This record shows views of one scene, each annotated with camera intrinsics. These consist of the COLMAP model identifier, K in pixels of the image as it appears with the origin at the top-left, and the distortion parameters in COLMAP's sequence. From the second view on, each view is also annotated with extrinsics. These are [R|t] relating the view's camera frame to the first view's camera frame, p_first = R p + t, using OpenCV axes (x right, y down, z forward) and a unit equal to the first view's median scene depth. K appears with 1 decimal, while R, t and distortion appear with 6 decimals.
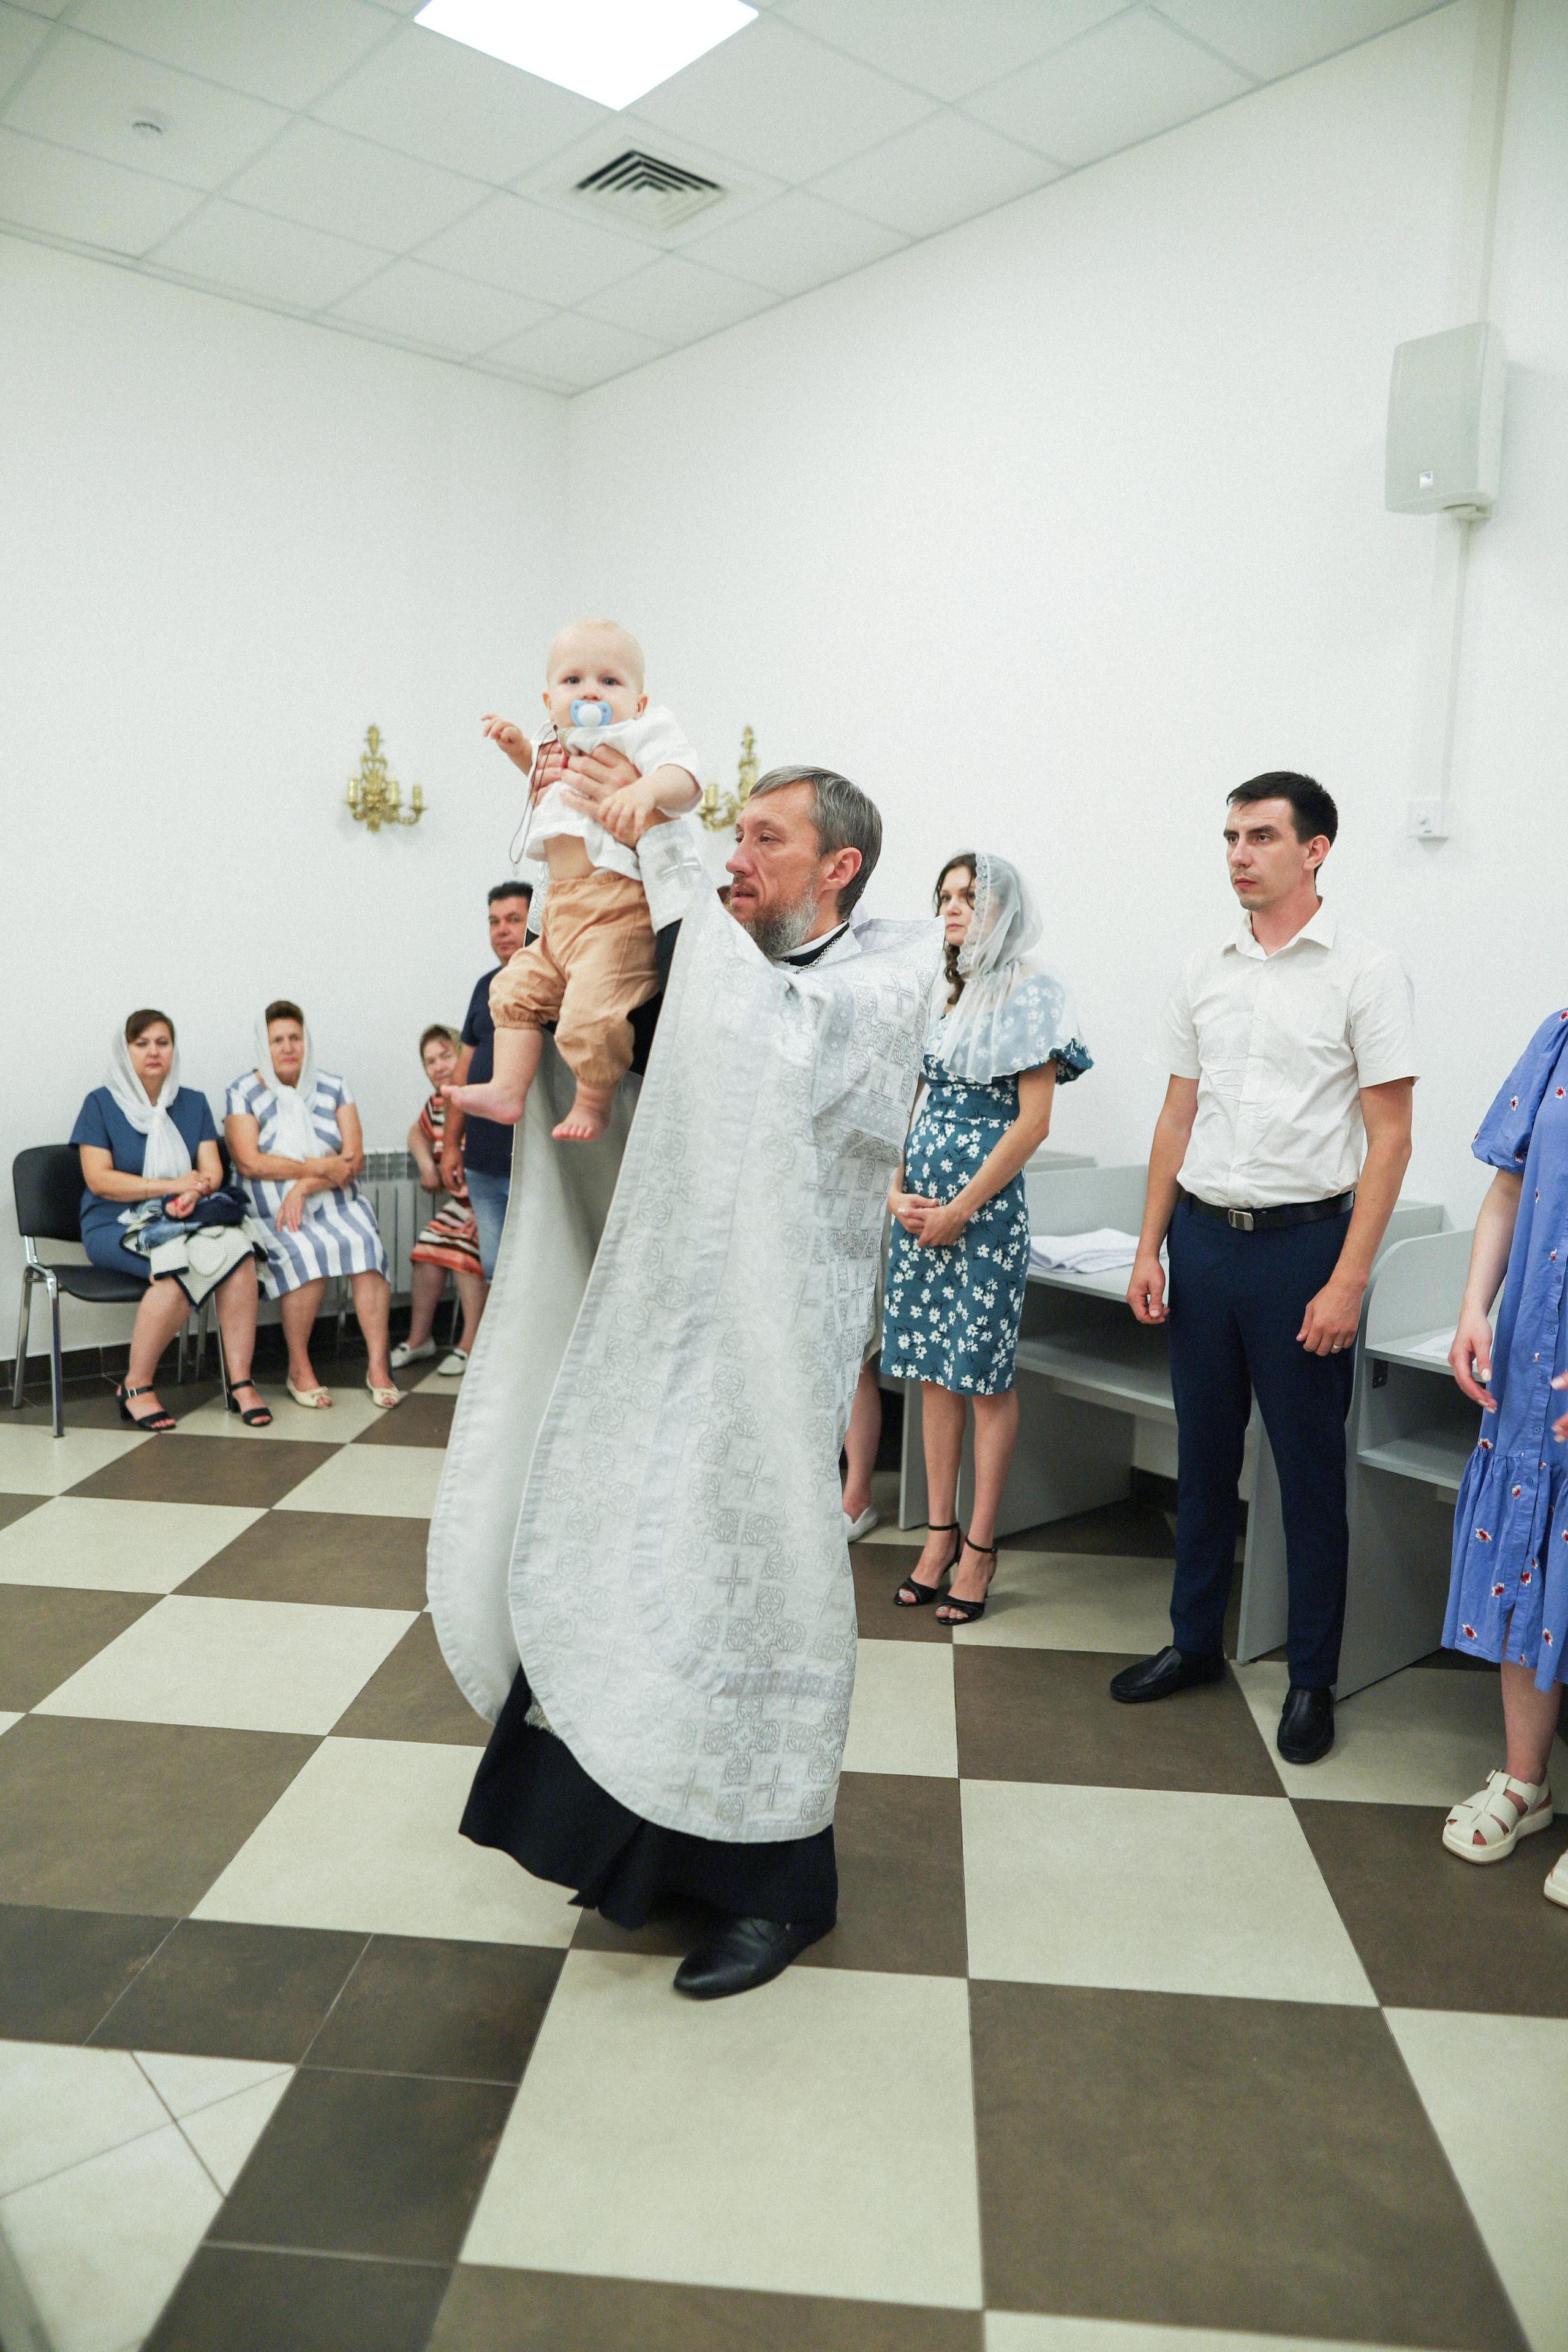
lens RADIAL K [[1660.4, 0, 639.4], [0, 1660.4, 1302.3], [0, 0, 1]] dist [-0.035320, 0.000064]
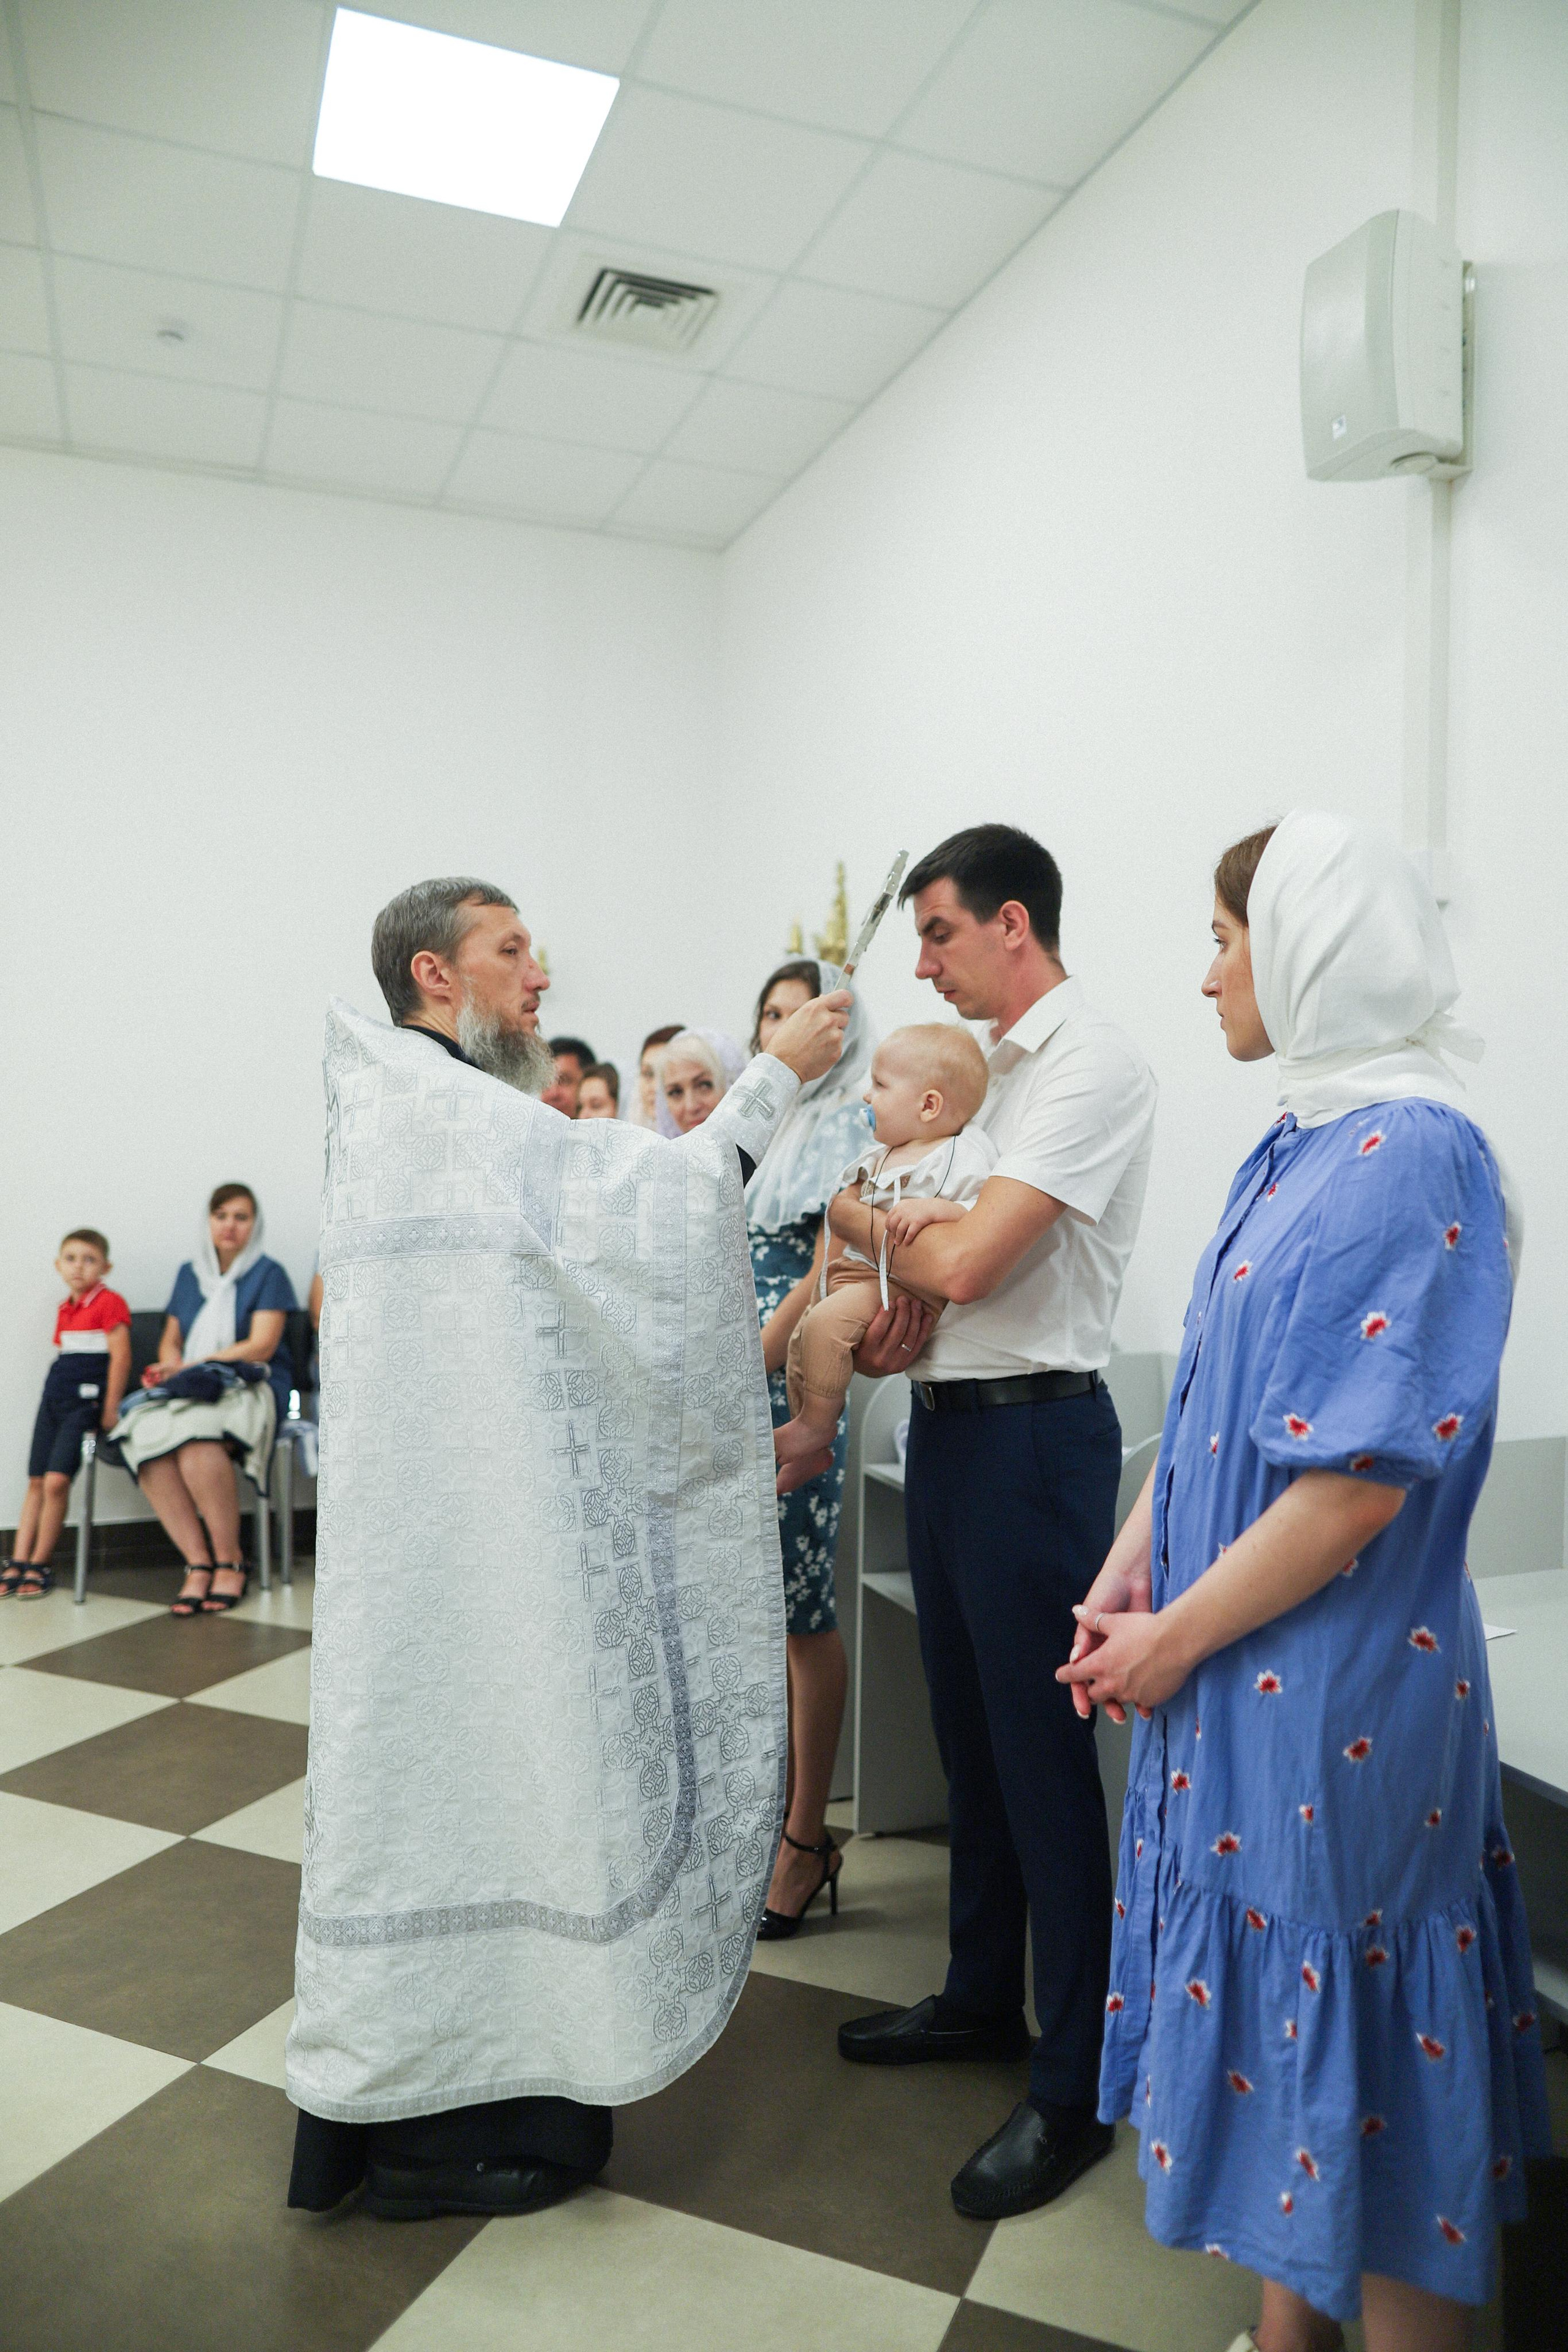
lens RADIAL K [[1660.4, 0, 639.4], [0, 1660.4, 1302.3], [0, 0, 1]] dist [-0.035320, 0.000064]
pose [[0.952187, 0.001458, -0.305511, 0.378848], [-0.037363, 0.993038, -0.111710, -0.007058], [0.303221, 0.117784, 0.945613, 0.221807]]
